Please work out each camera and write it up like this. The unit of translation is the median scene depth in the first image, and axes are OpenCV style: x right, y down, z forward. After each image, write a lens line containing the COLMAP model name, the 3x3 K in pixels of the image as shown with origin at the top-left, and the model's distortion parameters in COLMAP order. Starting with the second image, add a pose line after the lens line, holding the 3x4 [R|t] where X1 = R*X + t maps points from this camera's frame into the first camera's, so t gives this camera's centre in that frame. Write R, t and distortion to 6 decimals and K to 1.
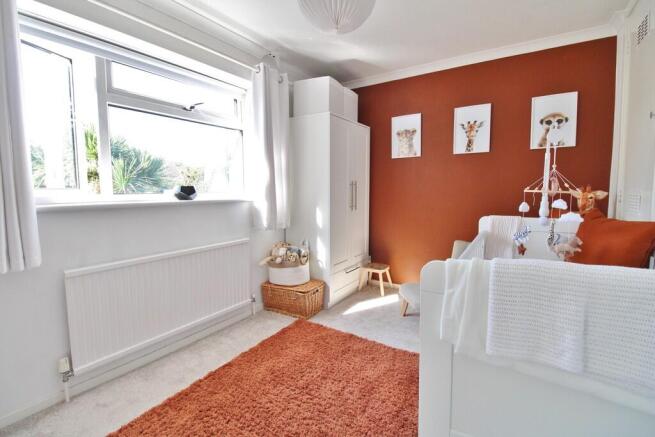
lens RADIAL K [[304.5, 0, 325.9], [0, 304.5, 215.6], [0, 0, 1]] dist [-0.002275, -0.011218]
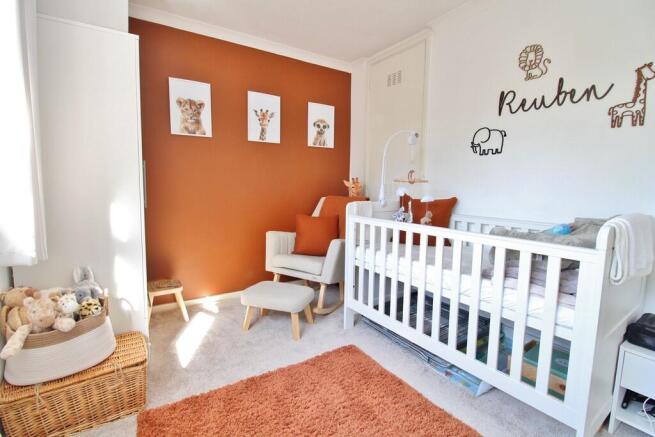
lens RADIAL K [[304.5, 0, 325.9], [0, 304.5, 215.6], [0, 0, 1]] dist [-0.002275, -0.011218]
pose [[0.404284, -0.081726, 0.910975, -0.385736], [0.060319, 0.996214, 0.062604, -0.019118], [-0.912643, 0.029639, 0.407683, 0.450682]]
